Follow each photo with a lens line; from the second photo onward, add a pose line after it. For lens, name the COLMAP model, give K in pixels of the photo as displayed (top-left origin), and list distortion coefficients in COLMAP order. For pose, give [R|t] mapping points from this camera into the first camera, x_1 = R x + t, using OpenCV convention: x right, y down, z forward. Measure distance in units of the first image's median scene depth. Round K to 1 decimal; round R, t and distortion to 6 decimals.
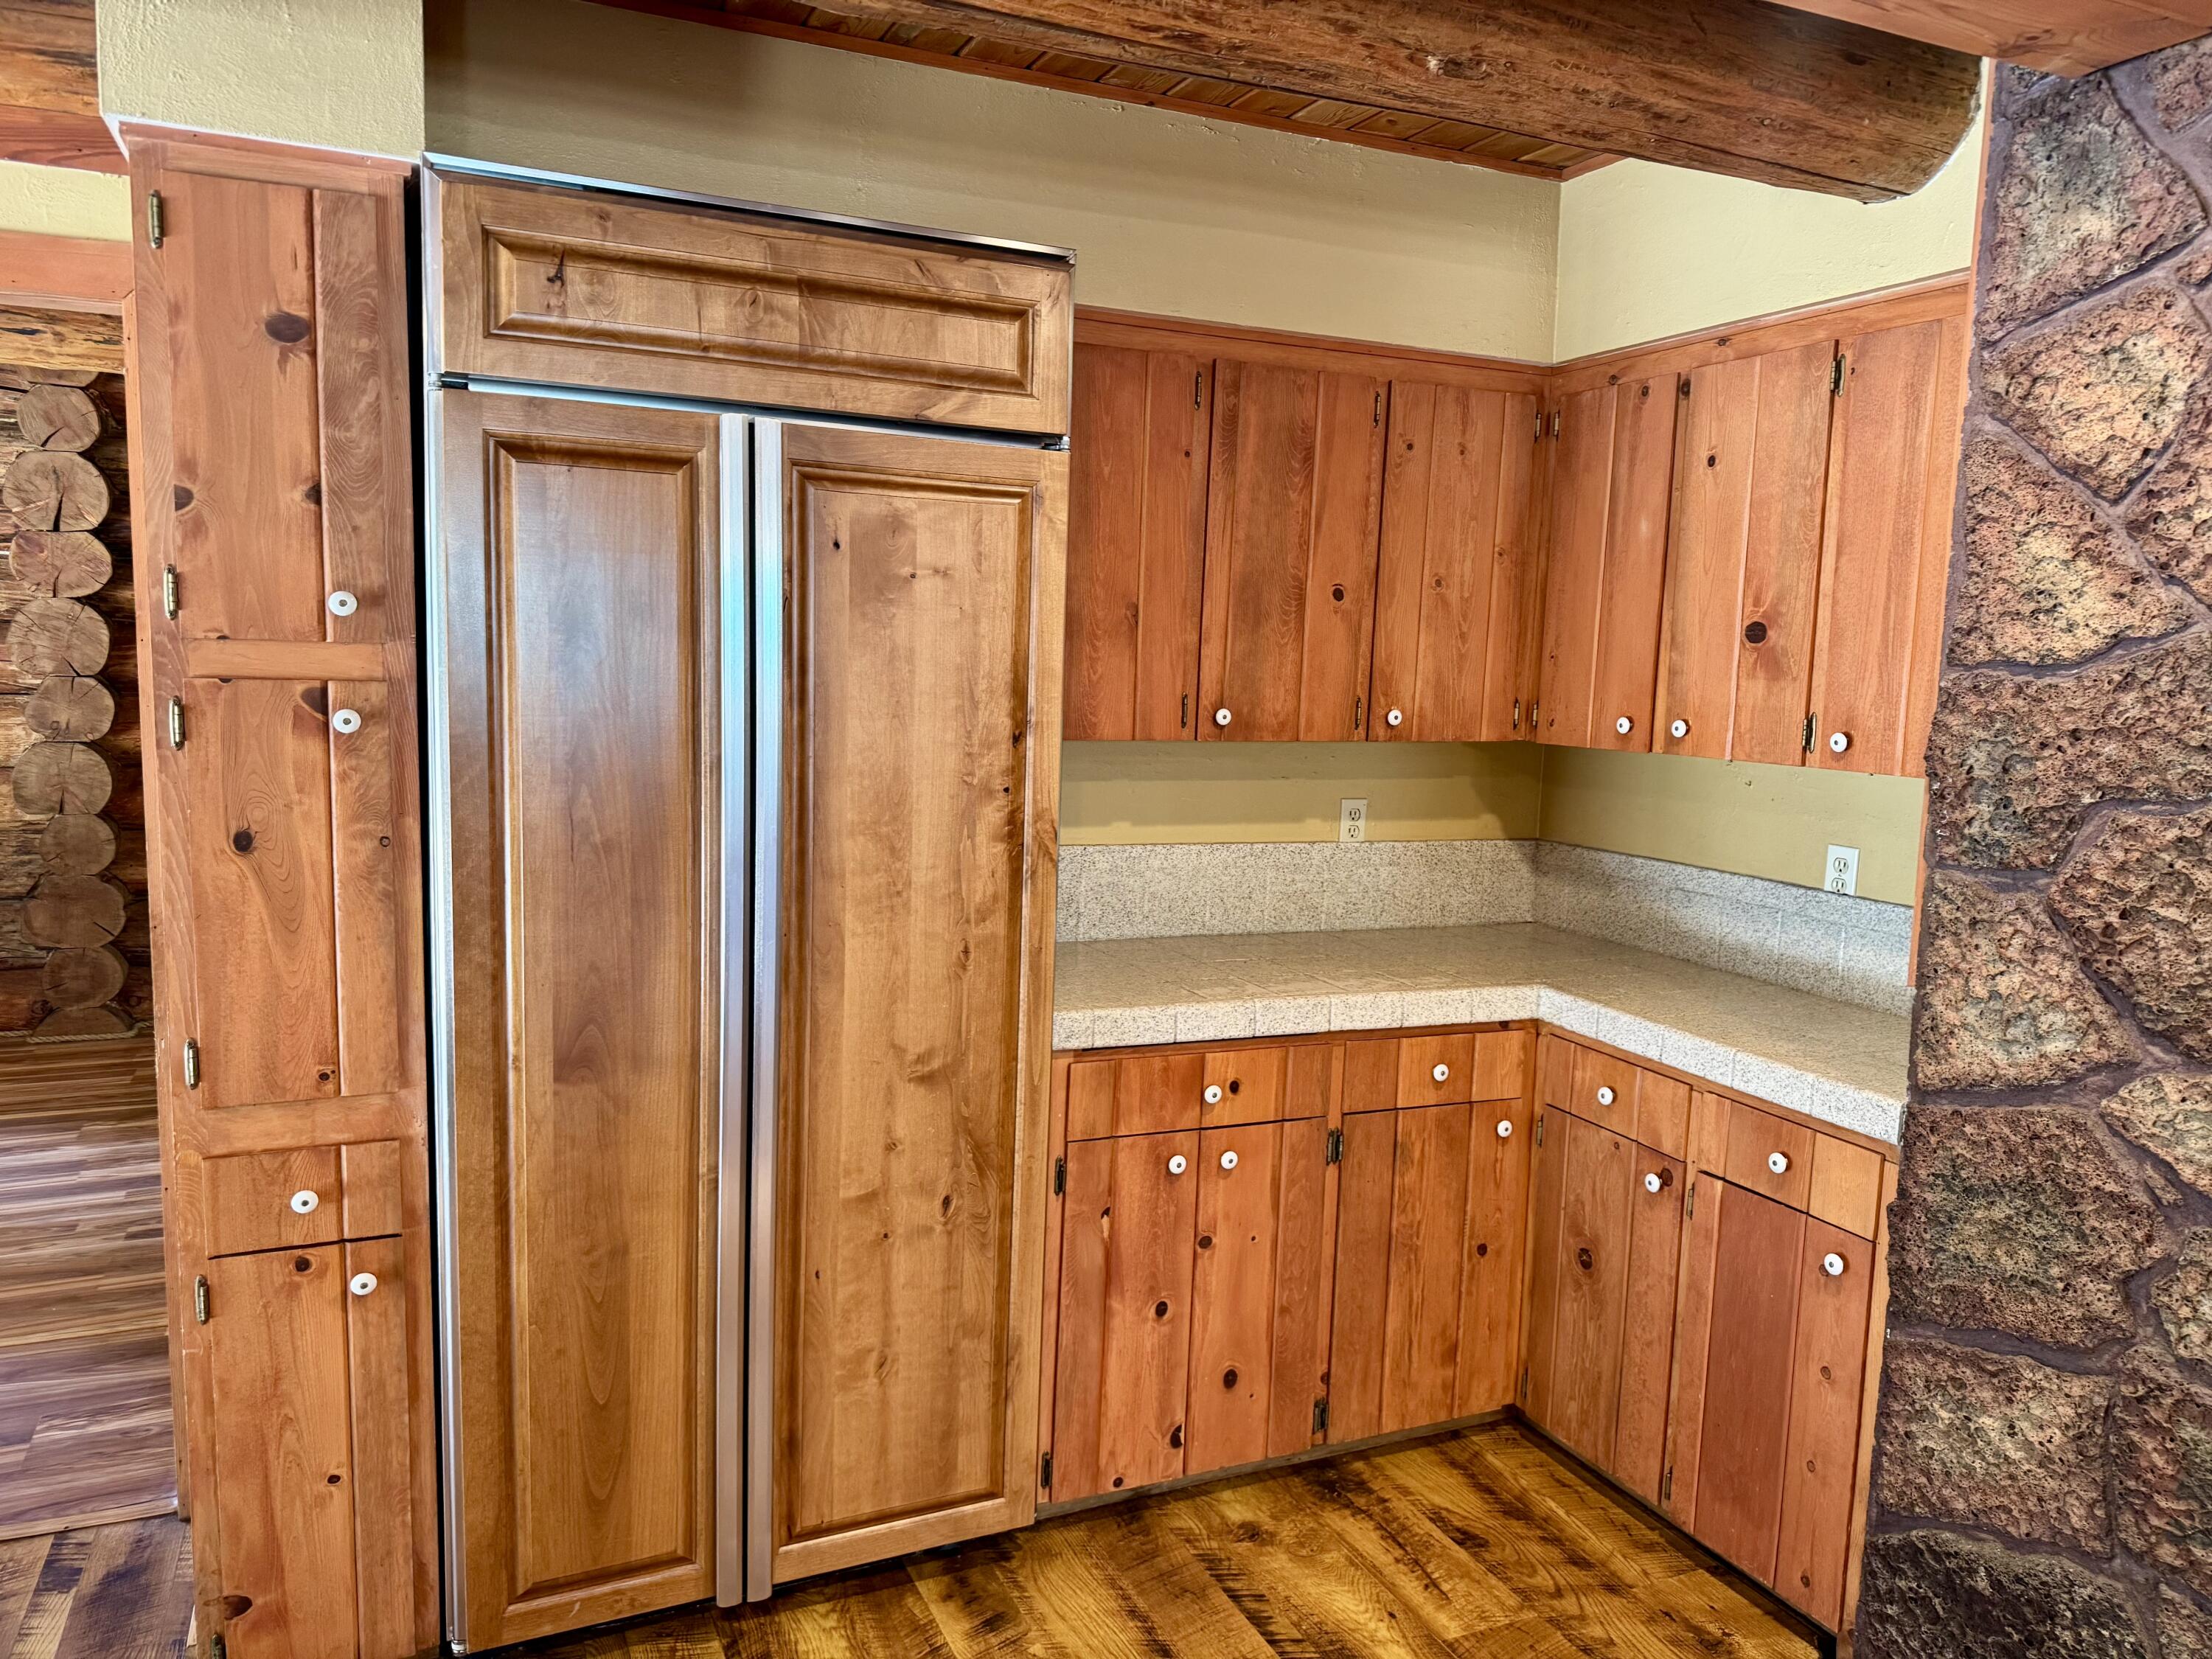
lens RADIAL K [[1551.1, 0, 1114.9], [0, 1551.1, 846.9], [0, 0, 1]] dist [0.065079, -0.083208]
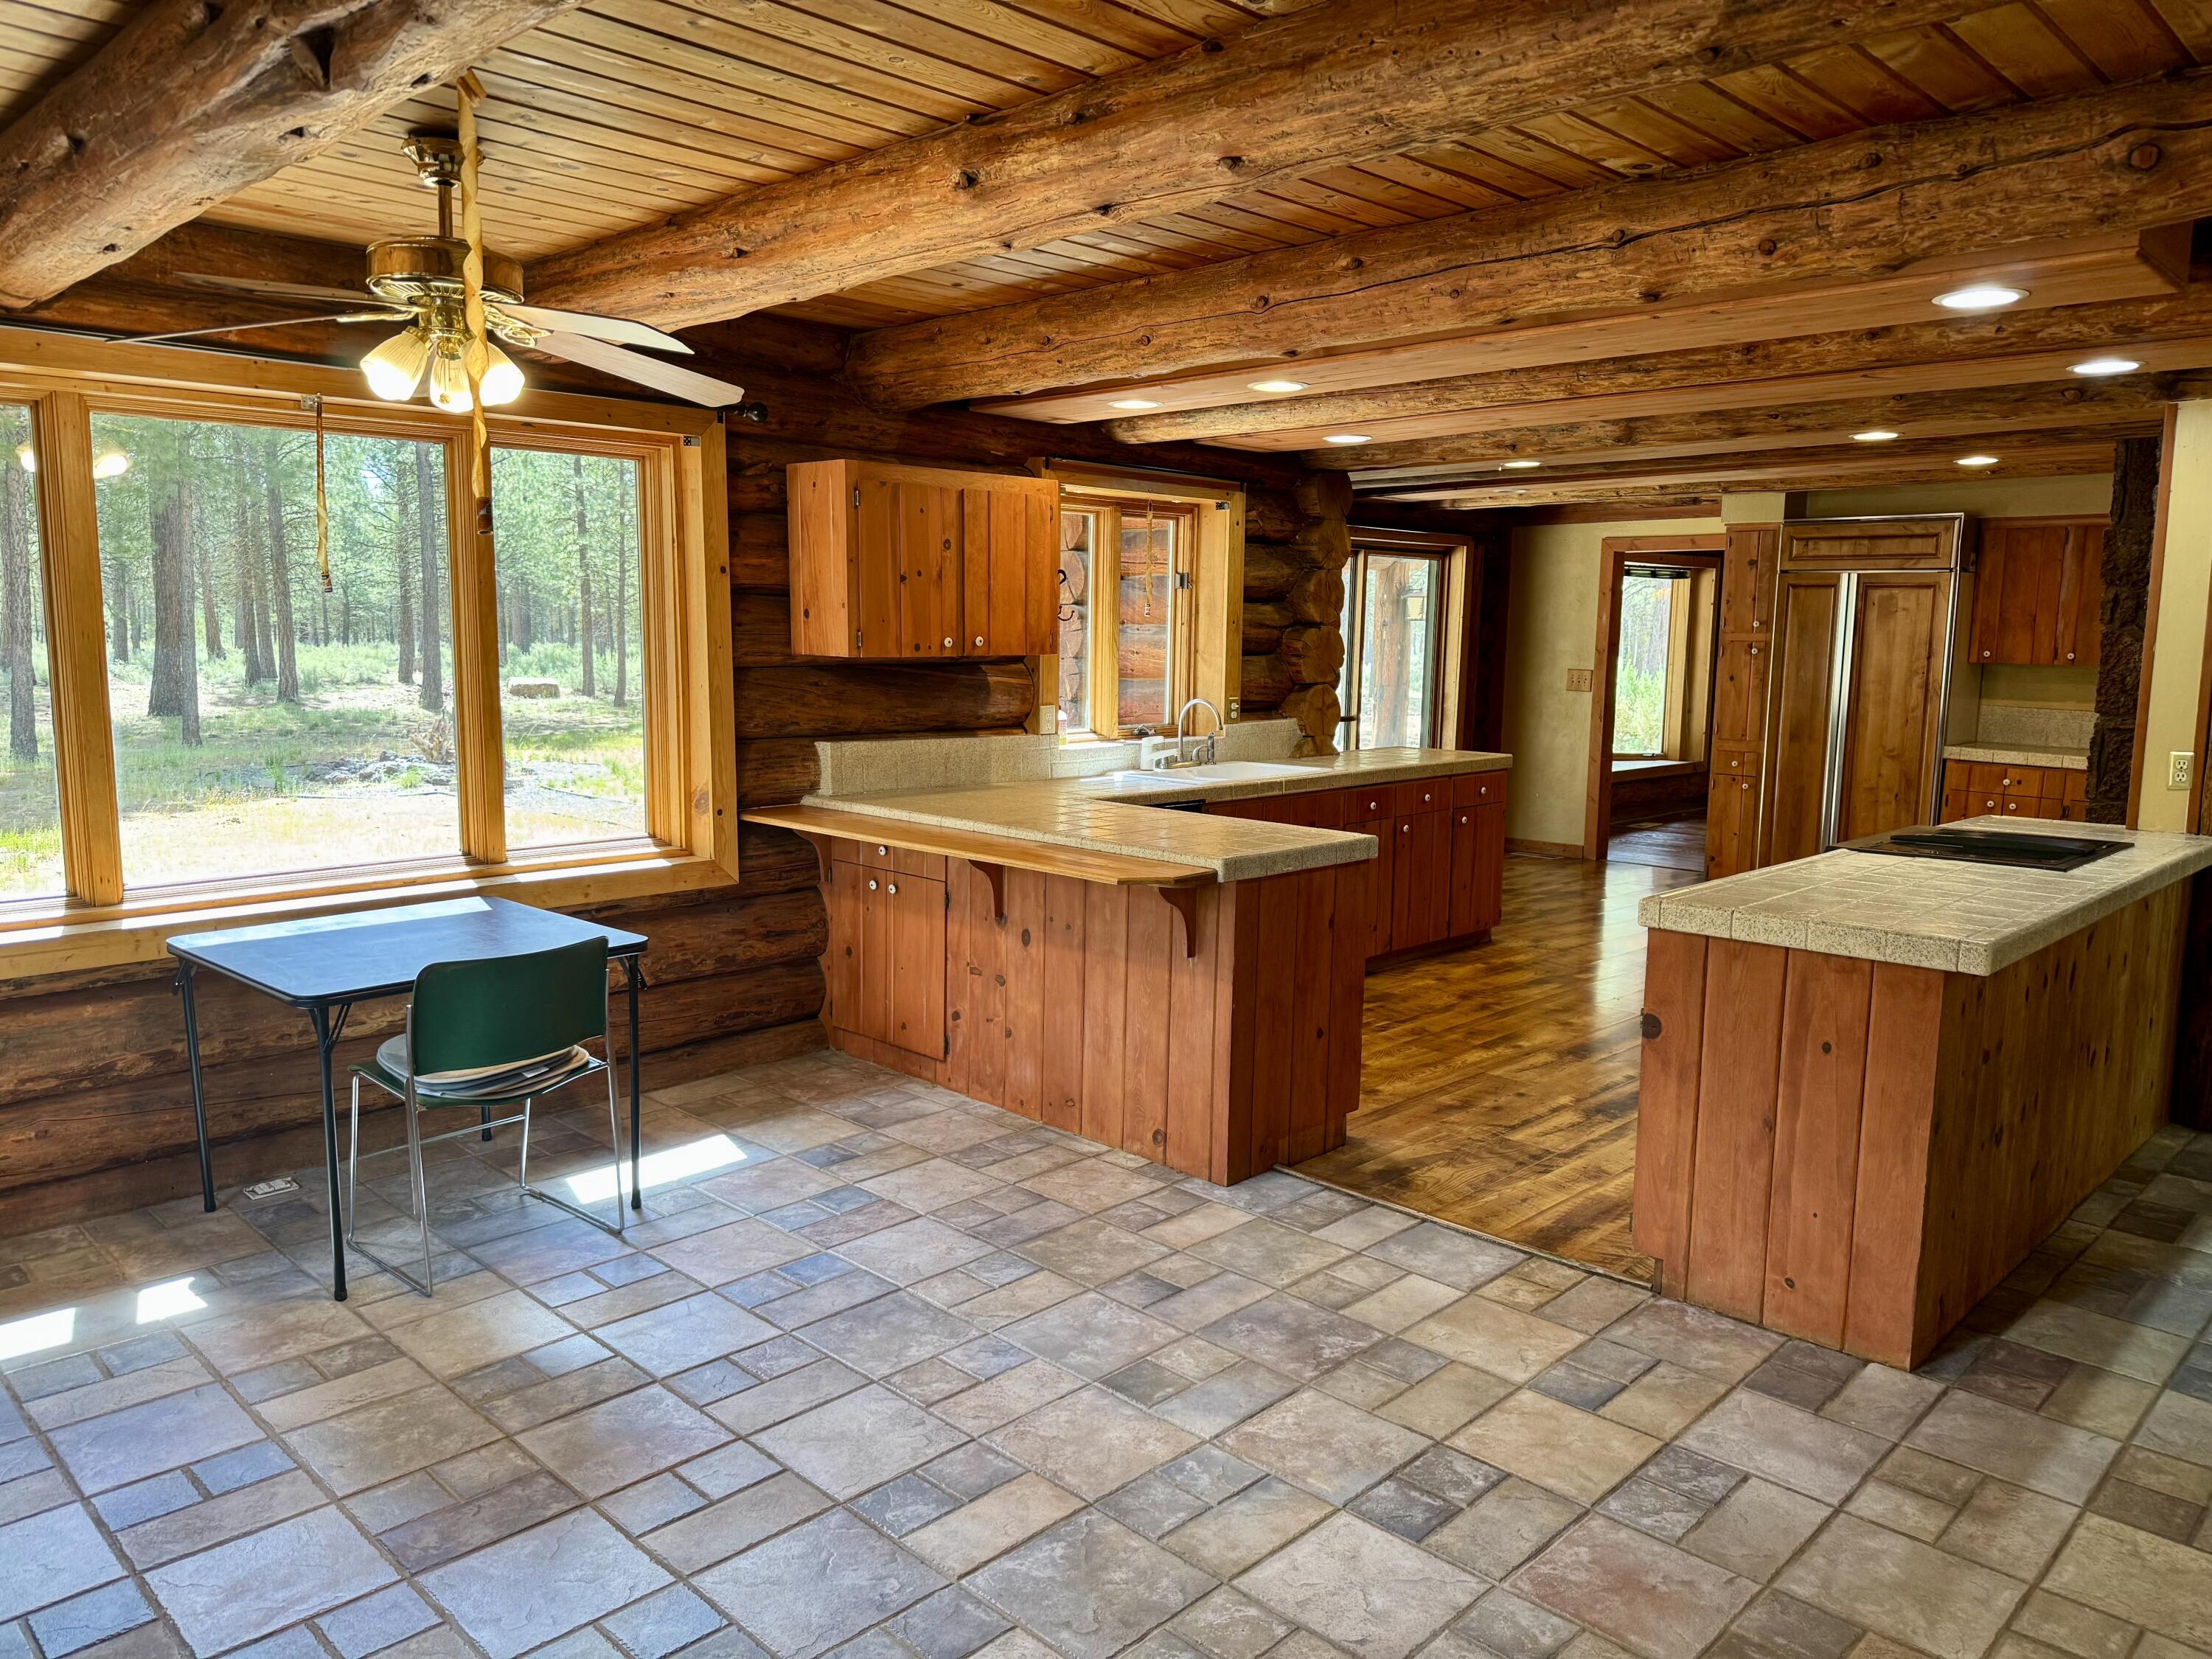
lens RADIAL K [[1551.1, 0, 1097.6], [0, 1551.1, 844.9], [0, 0, 1]] dist [0.065079, -0.083208]
pose [[0.353960, 0.105079, -0.929339, 2.872450], [-0.119169, 0.990636, 0.066621, 0.366247], [0.927637, 0.087168, 0.363167, -2.146759]]
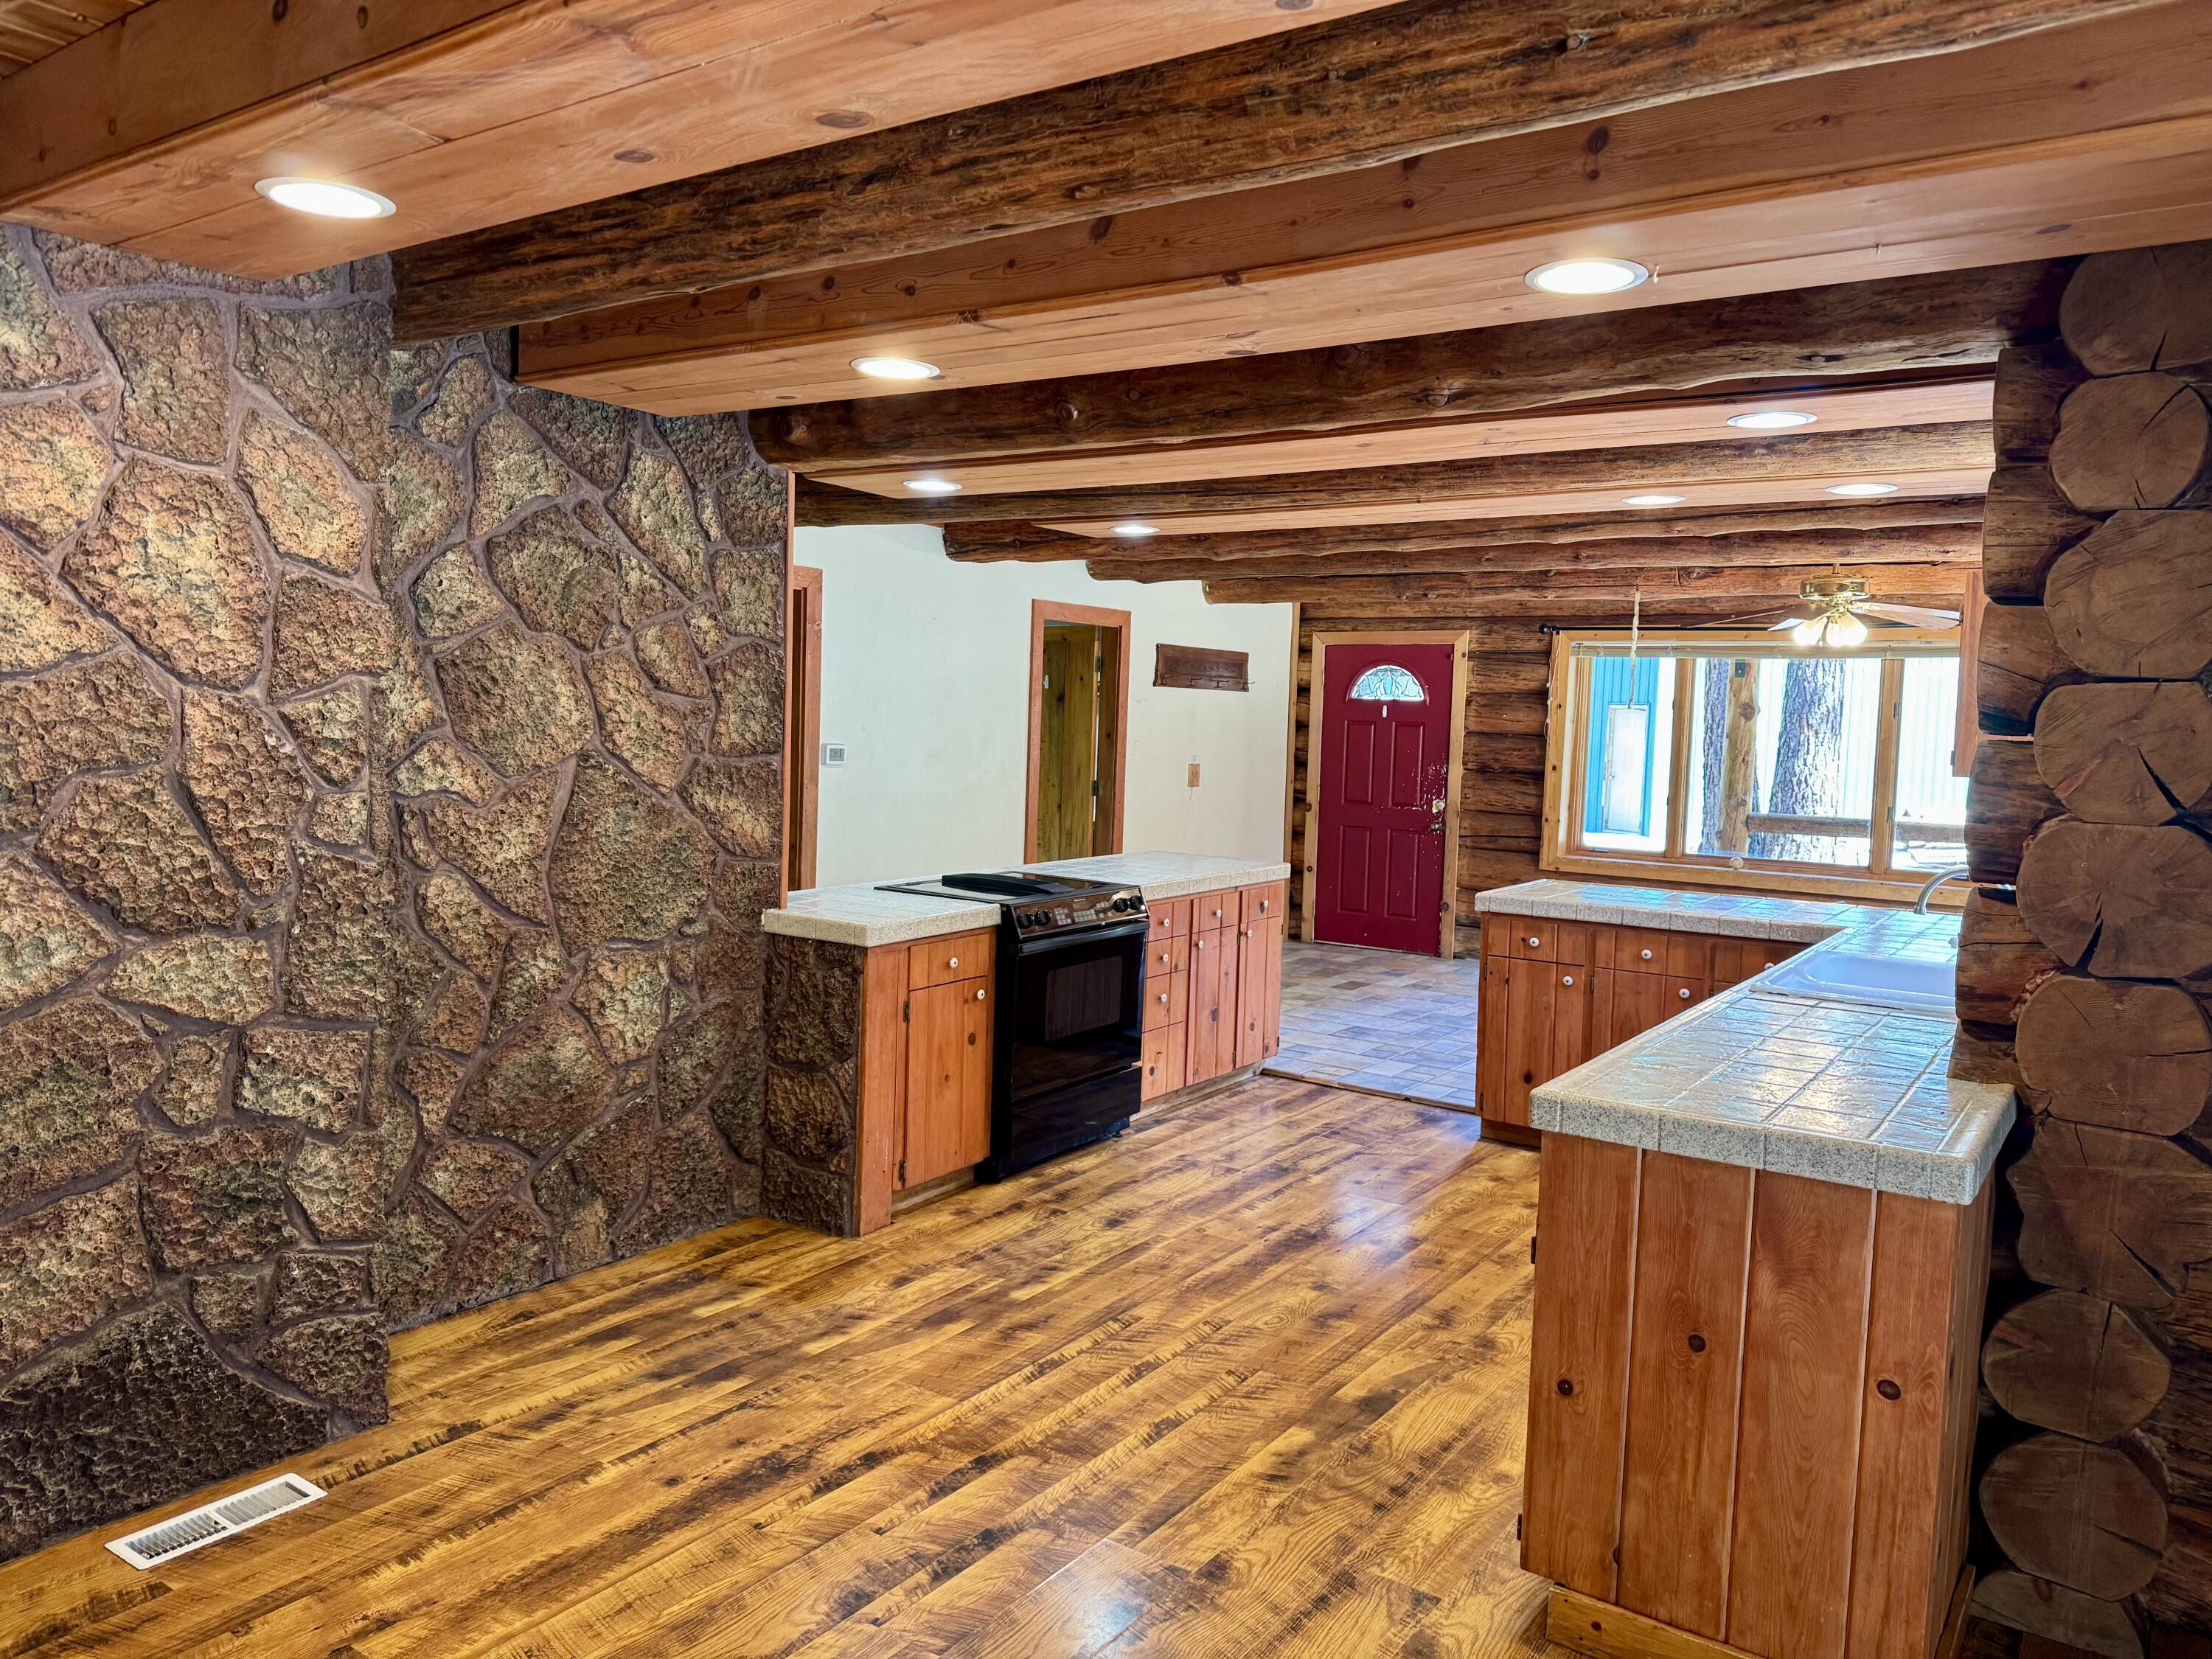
lens RADIAL K [[1551.1, 0, 1109.6], [0, 1551.1, 828.5], [0, 0, 1]] dist [0.065079, -0.083208]
pose [[-0.508616, -0.111500, 0.853743, -0.960304], [0.062241, 0.984223, 0.165621, -0.143701], [-0.858741, 0.137375, -0.493651, 0.863132]]
